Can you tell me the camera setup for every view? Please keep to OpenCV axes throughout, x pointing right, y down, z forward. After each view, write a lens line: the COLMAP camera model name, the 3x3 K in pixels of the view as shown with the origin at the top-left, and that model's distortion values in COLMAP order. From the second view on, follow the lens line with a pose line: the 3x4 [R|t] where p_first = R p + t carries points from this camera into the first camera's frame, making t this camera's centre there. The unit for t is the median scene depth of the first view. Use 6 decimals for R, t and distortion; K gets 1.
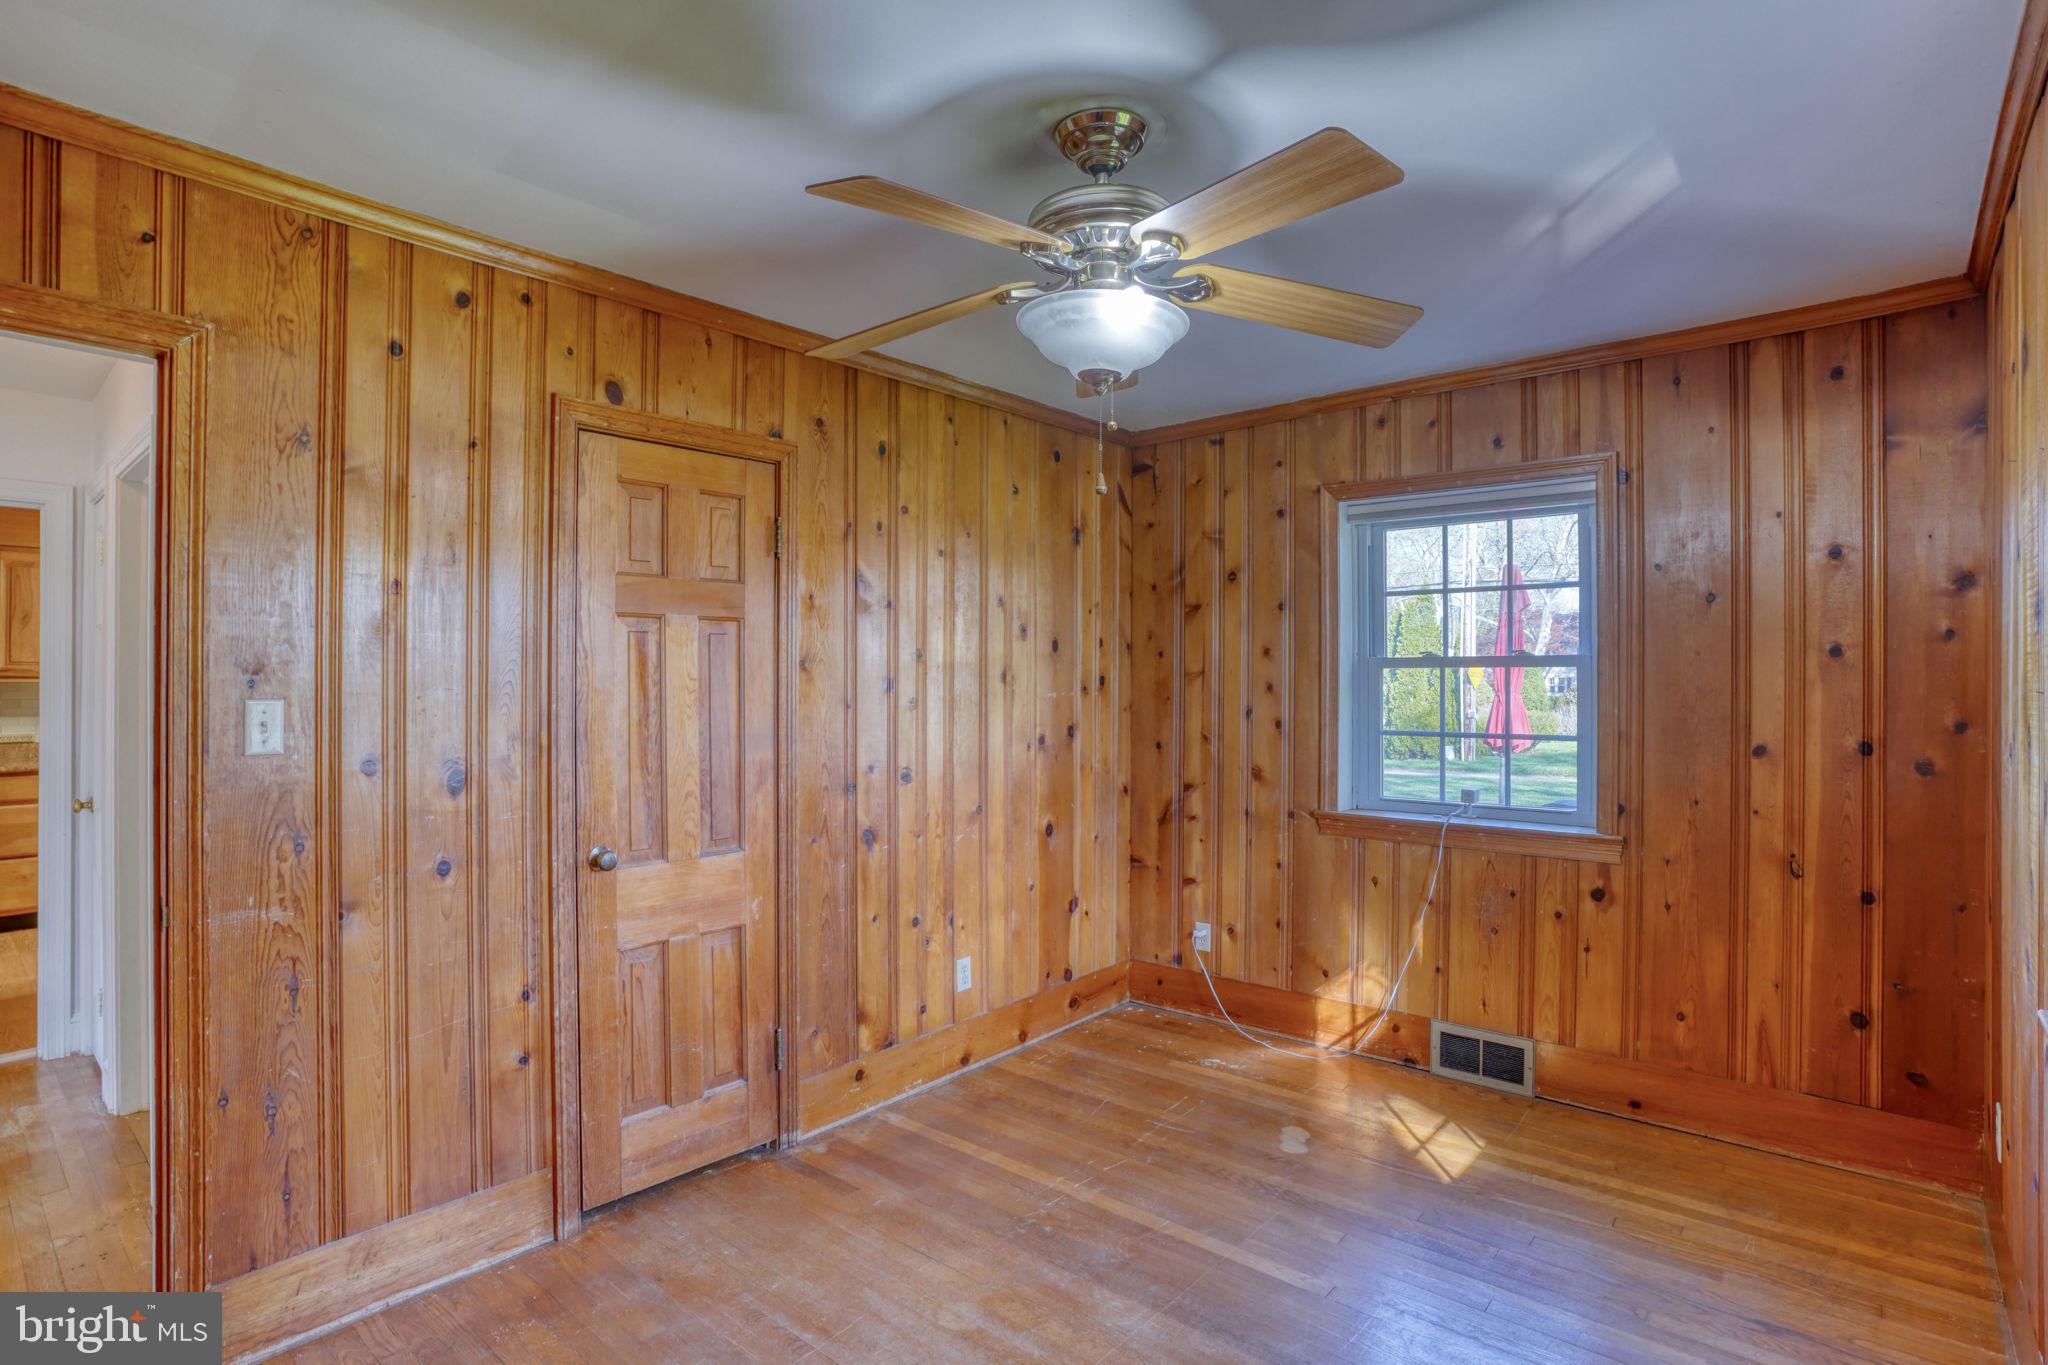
lens RADIAL K [[1015.1, 0, 1034.7], [0, 1015.1, 678.3], [0, 0, 1]] dist [-0.076340, 0.034748]
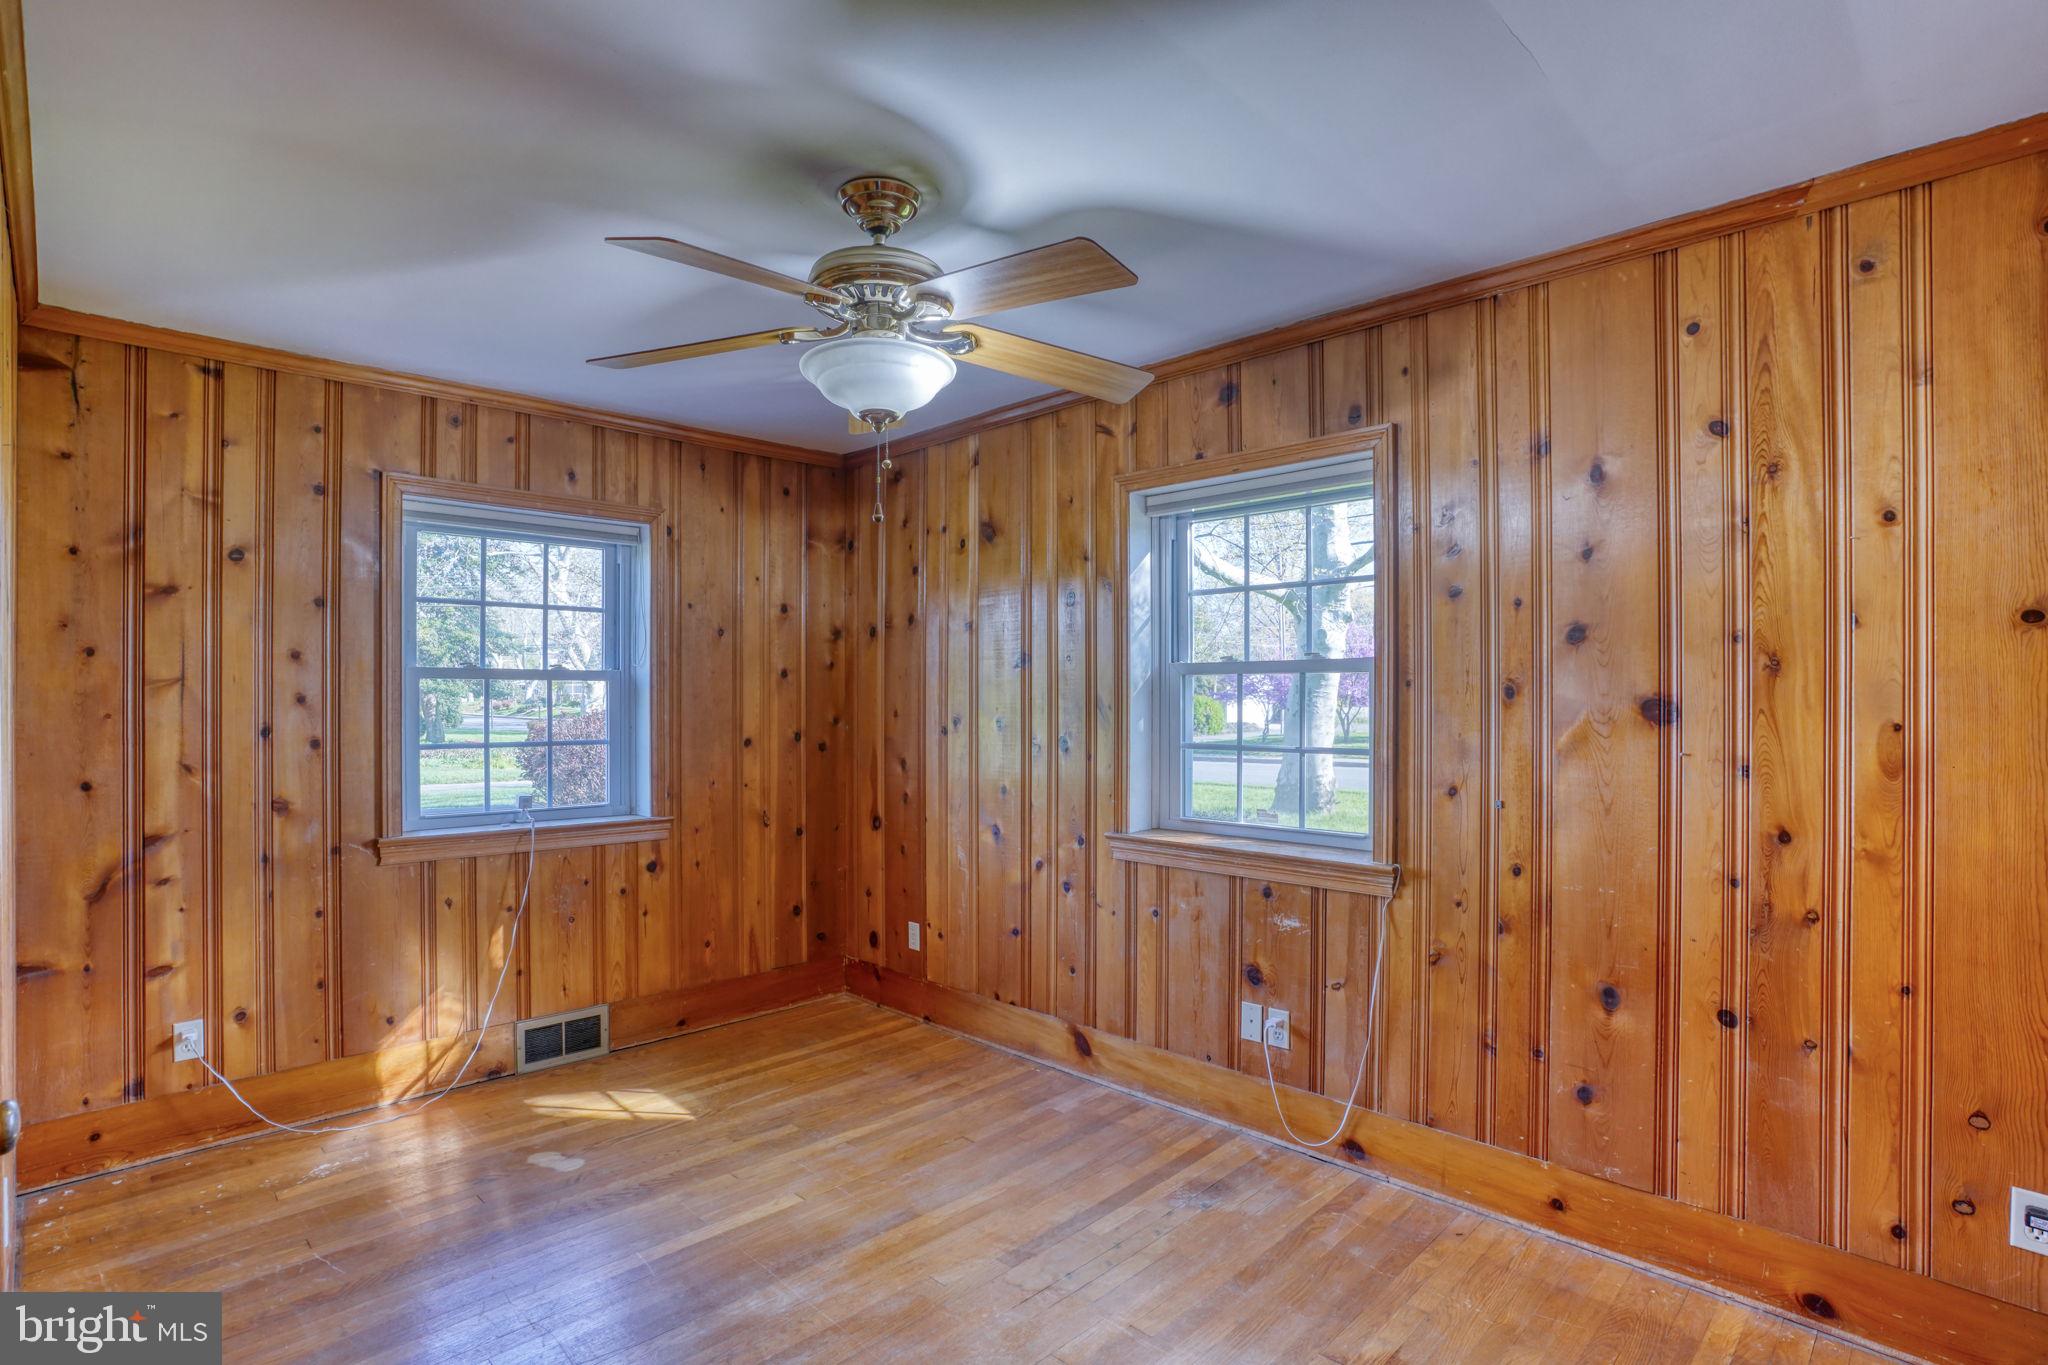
lens RADIAL K [[1015.1, 0, 1034.7], [0, 1015.1, 678.3], [0, 0, 1]] dist [-0.076340, 0.034748]
pose [[0.077635, 0.009499, 0.996937, -0.615617], [-0.012427, 0.999886, -0.008560, -0.010477], [-0.996904, -0.011724, 0.077744, 0.416138]]
